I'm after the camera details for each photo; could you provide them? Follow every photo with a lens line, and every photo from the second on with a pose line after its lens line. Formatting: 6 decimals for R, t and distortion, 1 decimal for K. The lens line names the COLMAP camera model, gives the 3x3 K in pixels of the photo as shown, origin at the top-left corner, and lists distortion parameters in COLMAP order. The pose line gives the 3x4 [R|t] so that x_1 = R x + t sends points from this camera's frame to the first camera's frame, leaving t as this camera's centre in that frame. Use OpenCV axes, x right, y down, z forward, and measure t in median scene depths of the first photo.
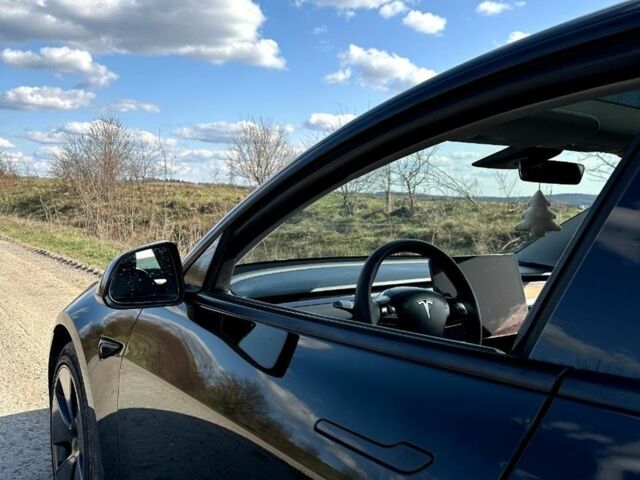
lens RADIAL K [[630.9, 0, 321.2], [0, 630.9, 257.3], [0, 0, 1]] dist [0.154528, -0.332423]
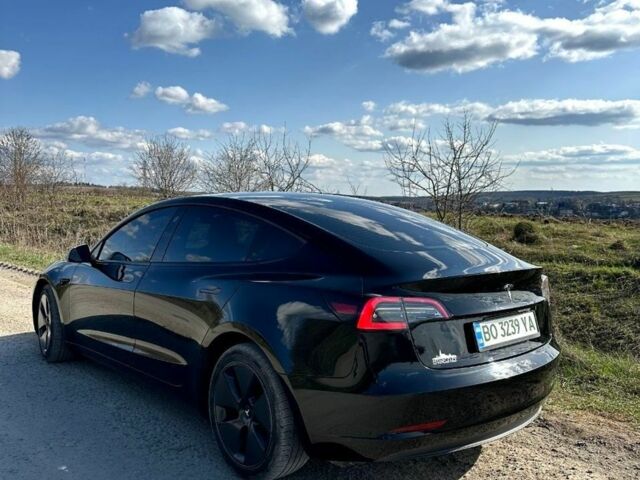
lens RADIAL K [[630.9, 0, 321.2], [0, 630.9, 257.3], [0, 0, 1]] dist [0.154528, -0.332423]
pose [[0.991868, -0.019006, 0.125844, 0.035794], [0.019515, 0.999806, -0.002811, 0.004505], [-0.125766, 0.005244, 0.992046, -0.157954]]
